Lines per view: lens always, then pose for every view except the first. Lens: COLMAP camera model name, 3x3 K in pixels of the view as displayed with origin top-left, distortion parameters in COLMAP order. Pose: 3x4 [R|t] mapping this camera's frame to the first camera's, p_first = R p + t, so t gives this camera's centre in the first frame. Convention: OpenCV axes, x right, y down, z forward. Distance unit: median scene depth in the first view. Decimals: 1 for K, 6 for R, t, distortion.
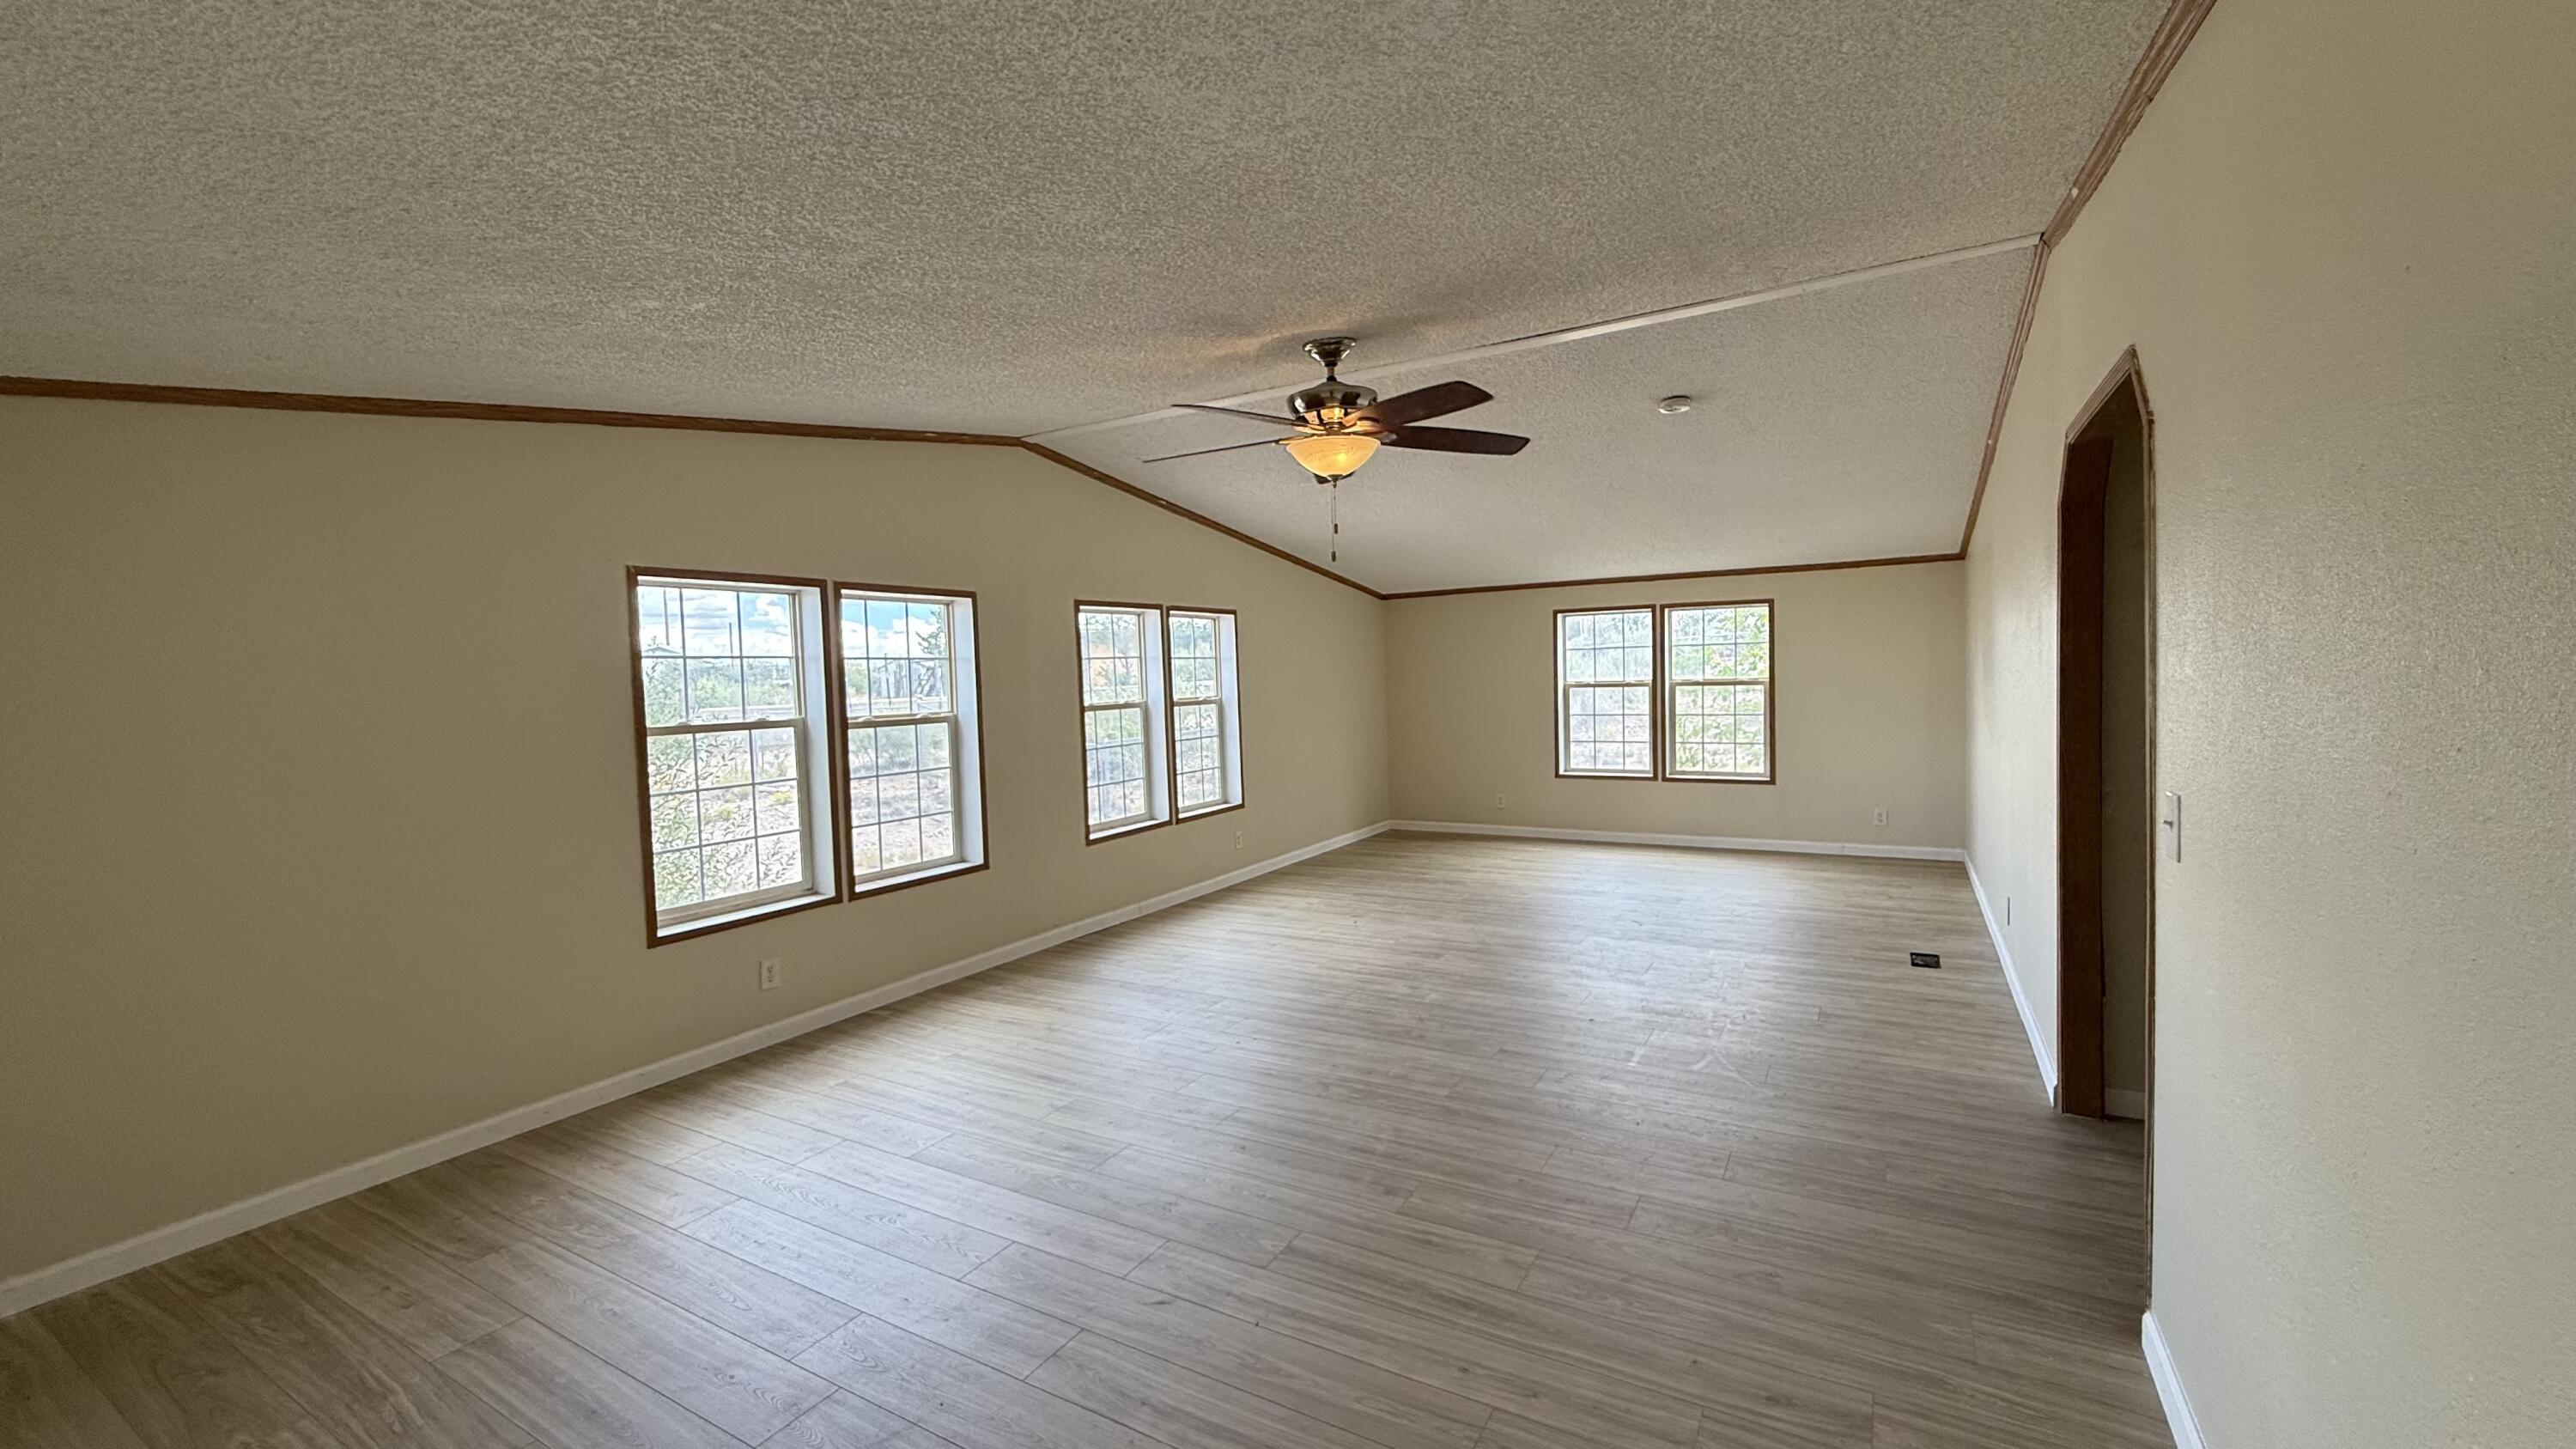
lens RADIAL K [[1027.0, 0, 1282.5], [0, 1027.0, 718.7], [0, 0, 1]] dist [-0.000021, -0.000086]
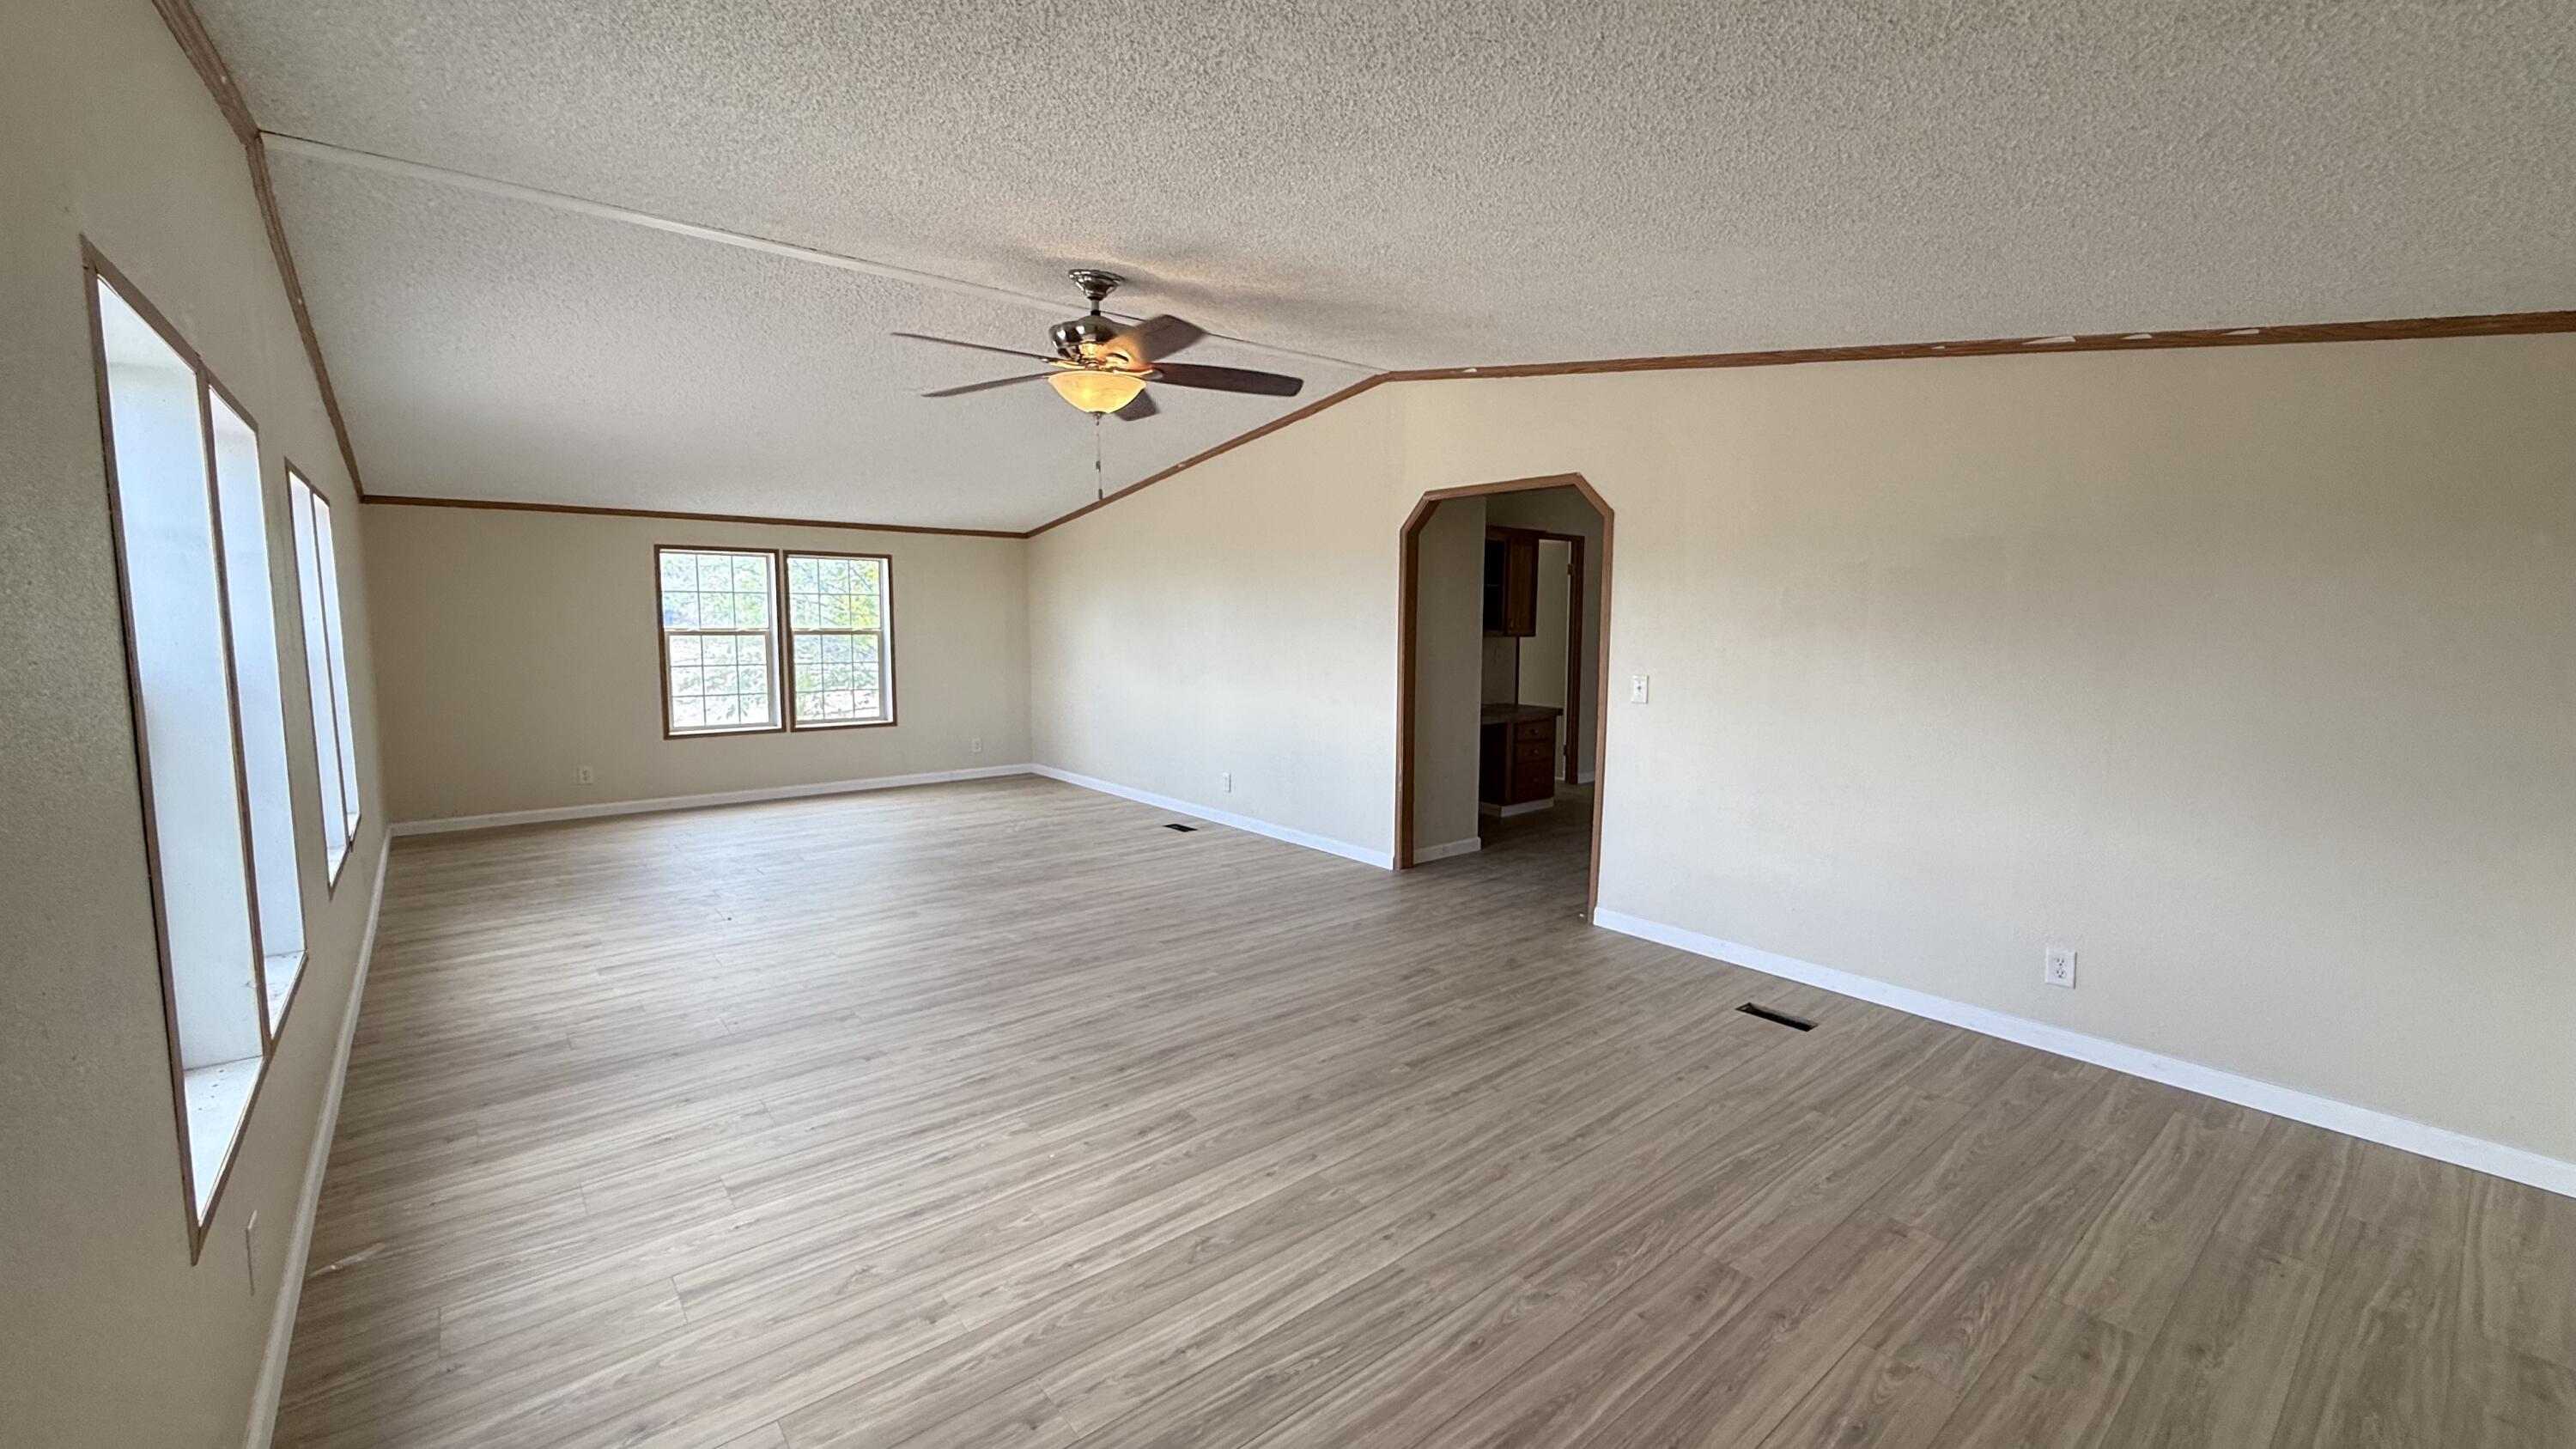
lens RADIAL K [[1027.0, 0, 1282.5], [0, 1027.0, 718.7], [0, 0, 1]] dist [-0.000021, -0.000086]
pose [[0.342945, -0.063278, 0.937222, -0.635851], [0.025418, 0.997988, 0.058080, 0.005311], [-0.939011, 0.003904, 0.343864, 0.370703]]
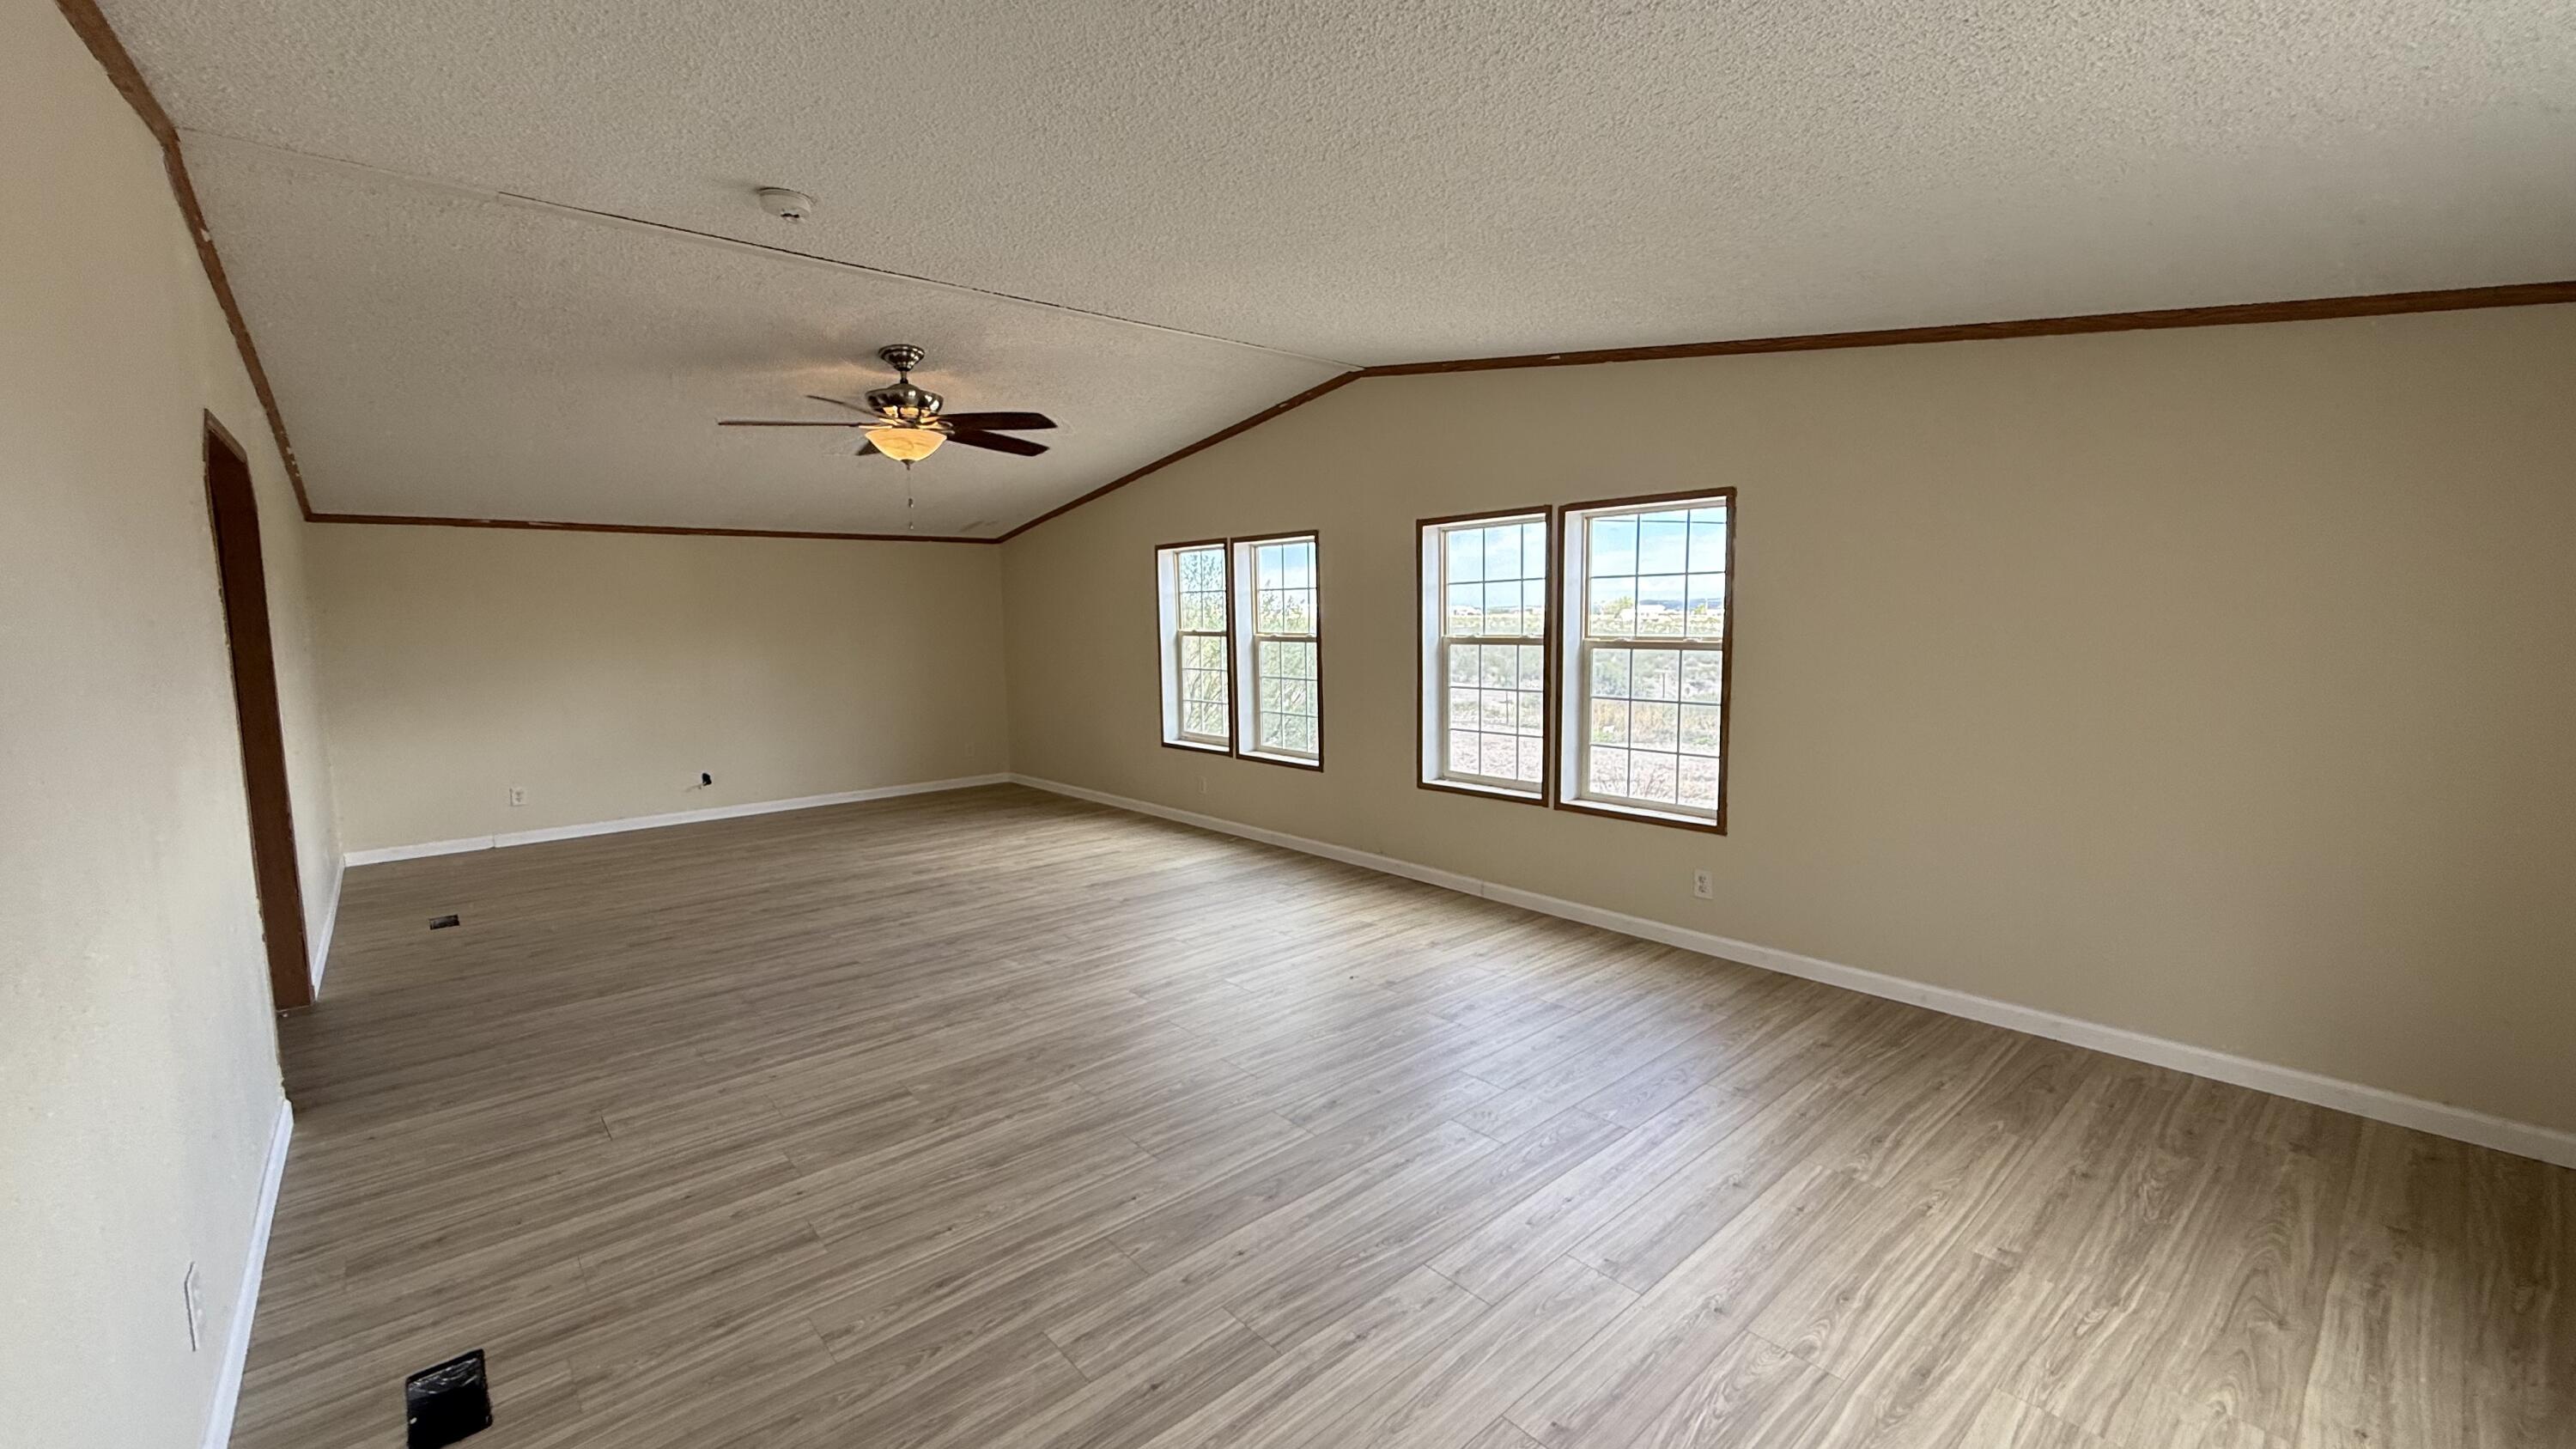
lens RADIAL K [[1027.0, 0, 1282.5], [0, 1027.0, 718.7], [0, 0, 1]] dist [-0.000021, -0.000086]
pose [[-0.320206, 0.138836, -0.937119, 0.843976], [-0.013526, 0.988432, 0.151060, -0.090925], [0.947251, 0.061046, -0.314624, 1.392788]]
